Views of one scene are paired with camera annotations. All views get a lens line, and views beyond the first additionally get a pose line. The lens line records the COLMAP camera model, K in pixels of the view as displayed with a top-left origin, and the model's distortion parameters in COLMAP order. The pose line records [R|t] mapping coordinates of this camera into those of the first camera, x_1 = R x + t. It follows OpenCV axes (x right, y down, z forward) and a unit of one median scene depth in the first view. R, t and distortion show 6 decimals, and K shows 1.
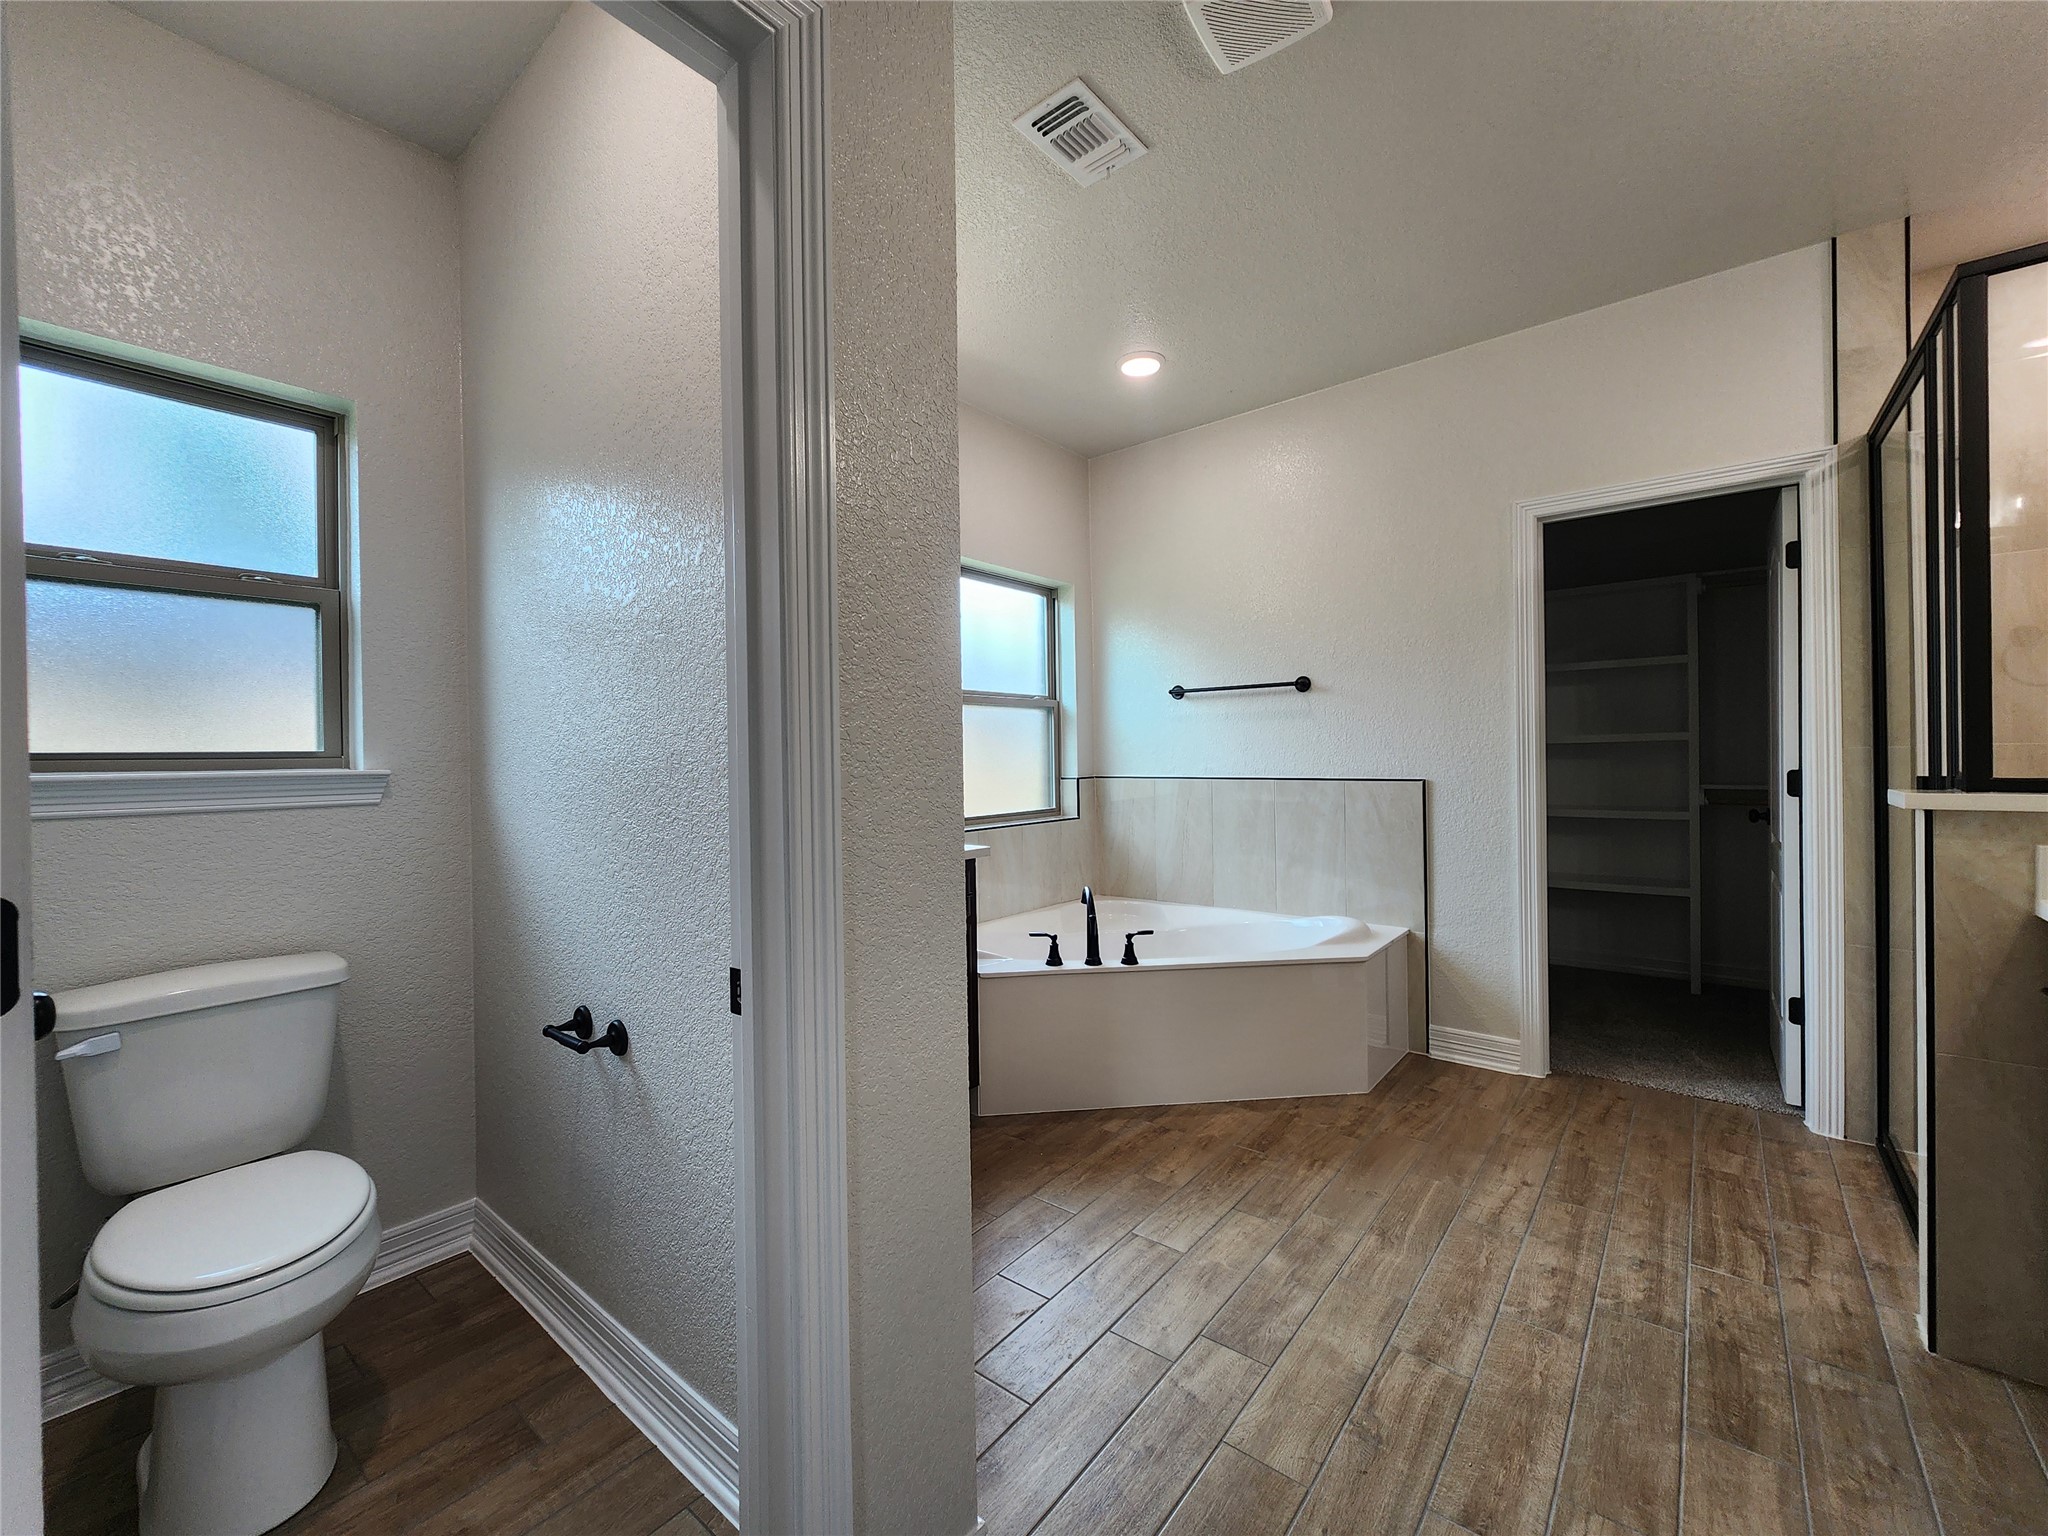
lens RADIAL K [[834.9, 0, 1009.1], [0, 834.9, 758.4], [0, 0, 1]] dist [0.003468, -0.002810]
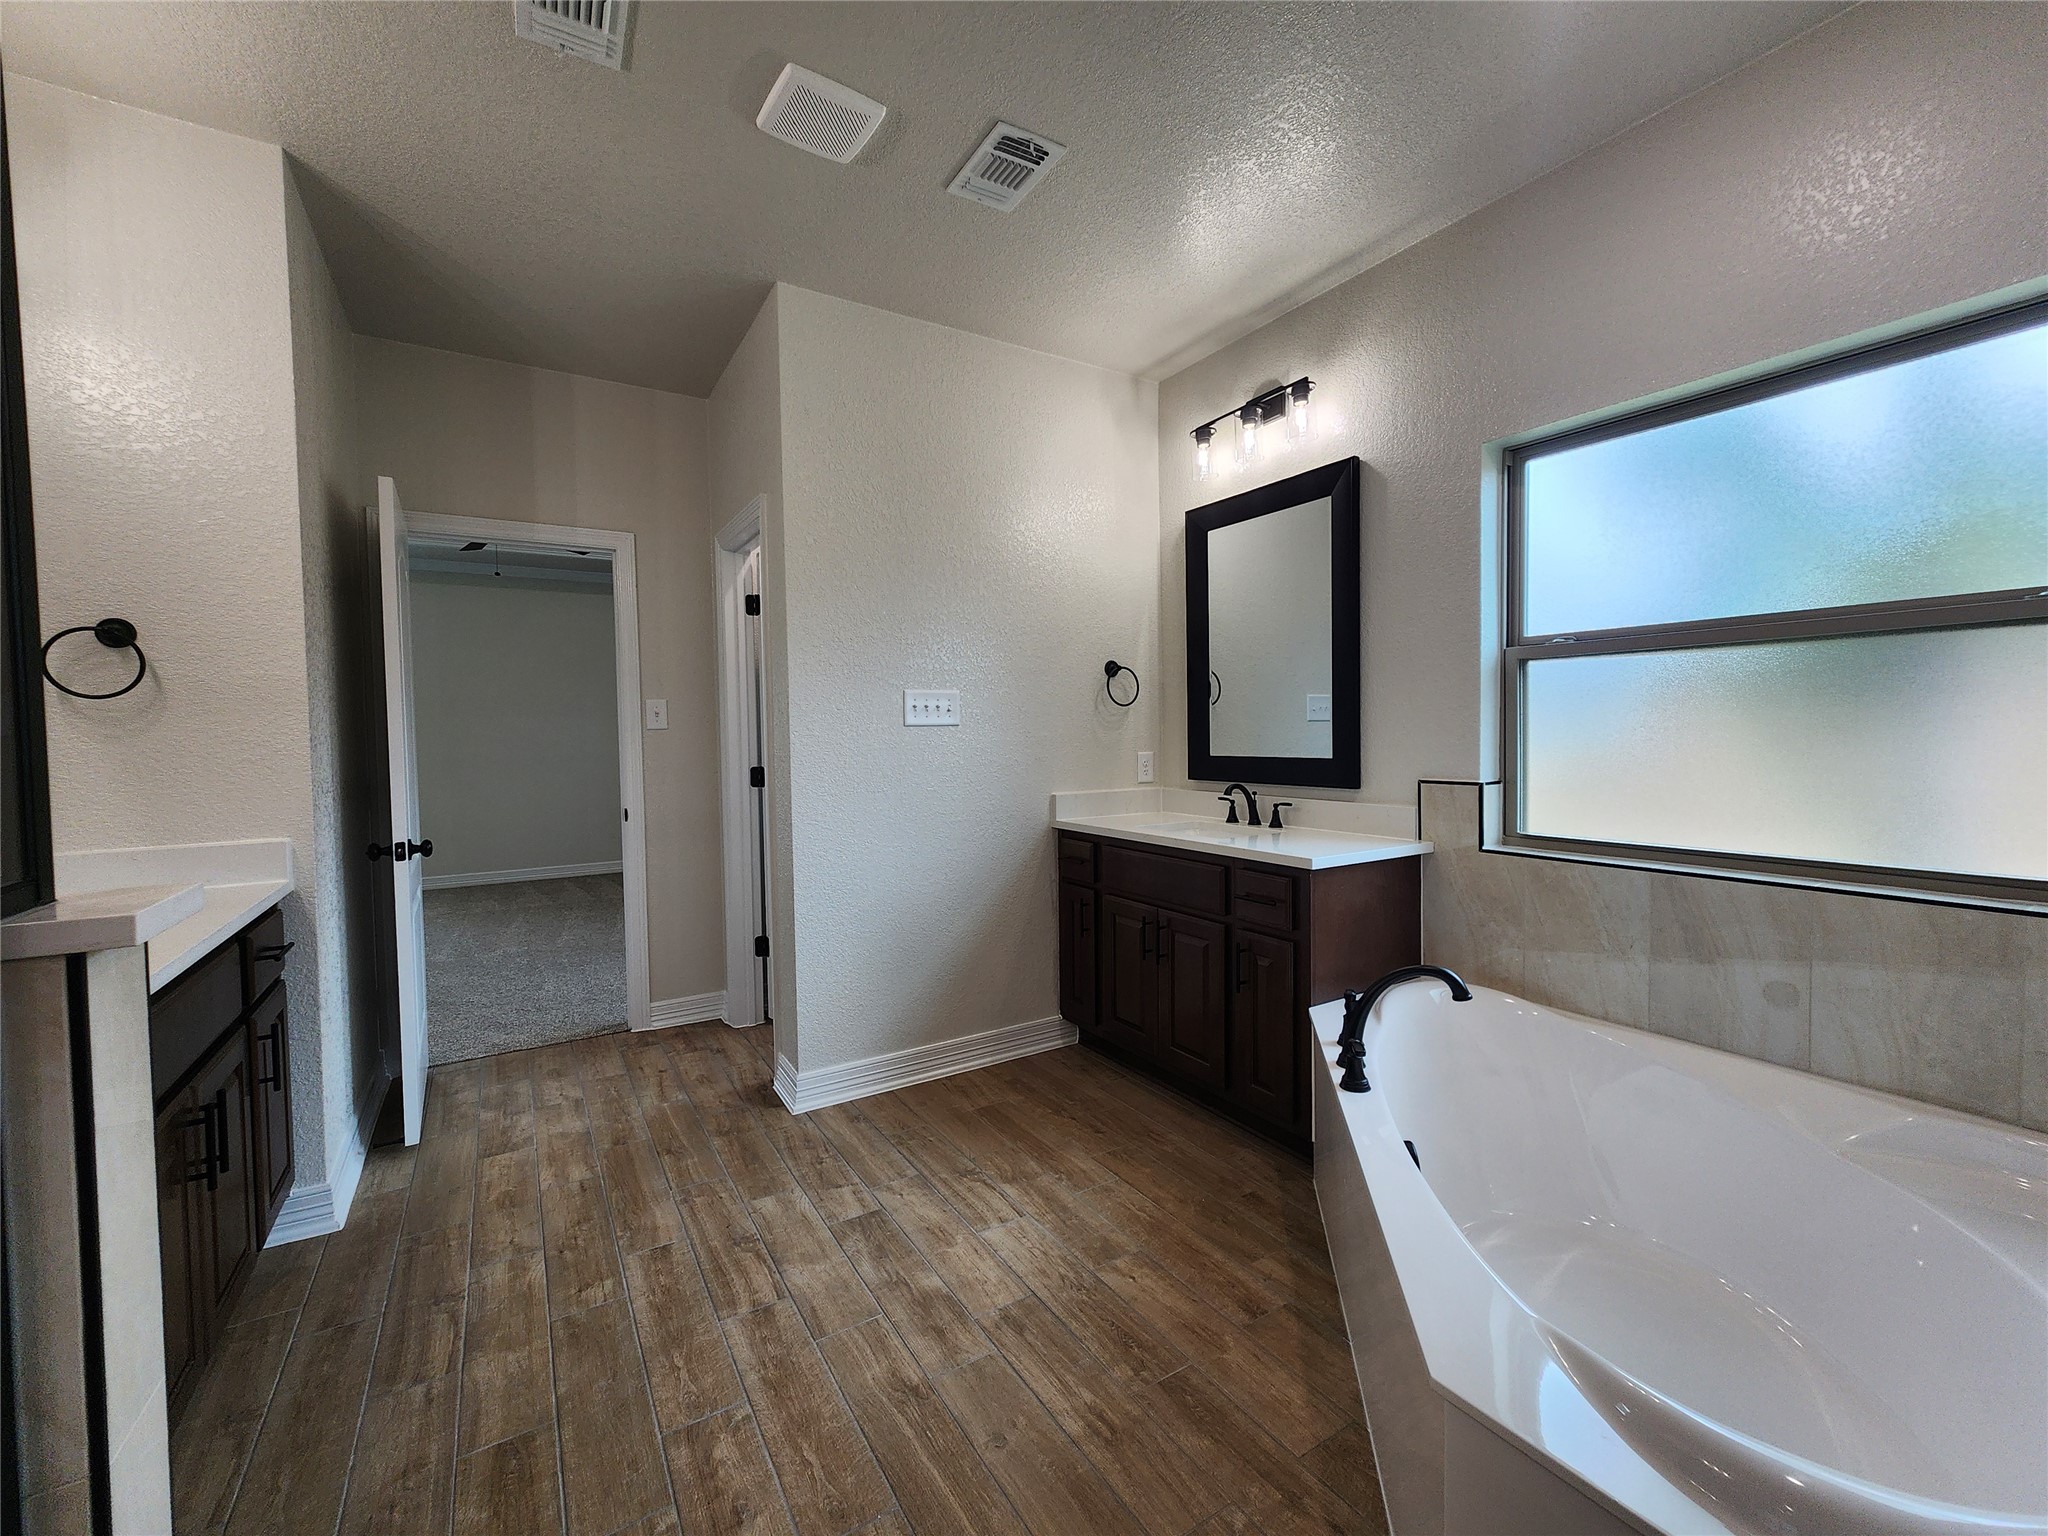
lens RADIAL K [[834.9, 0, 1009.1], [0, 834.9, 758.4], [0, 0, 1]] dist [0.003468, -0.002810]
pose [[-0.325970, 0.052632, -0.943914, 0.899602], [0.018904, 0.998612, 0.049153, -0.038283], [0.945191, -0.001821, -0.326512, 1.078241]]
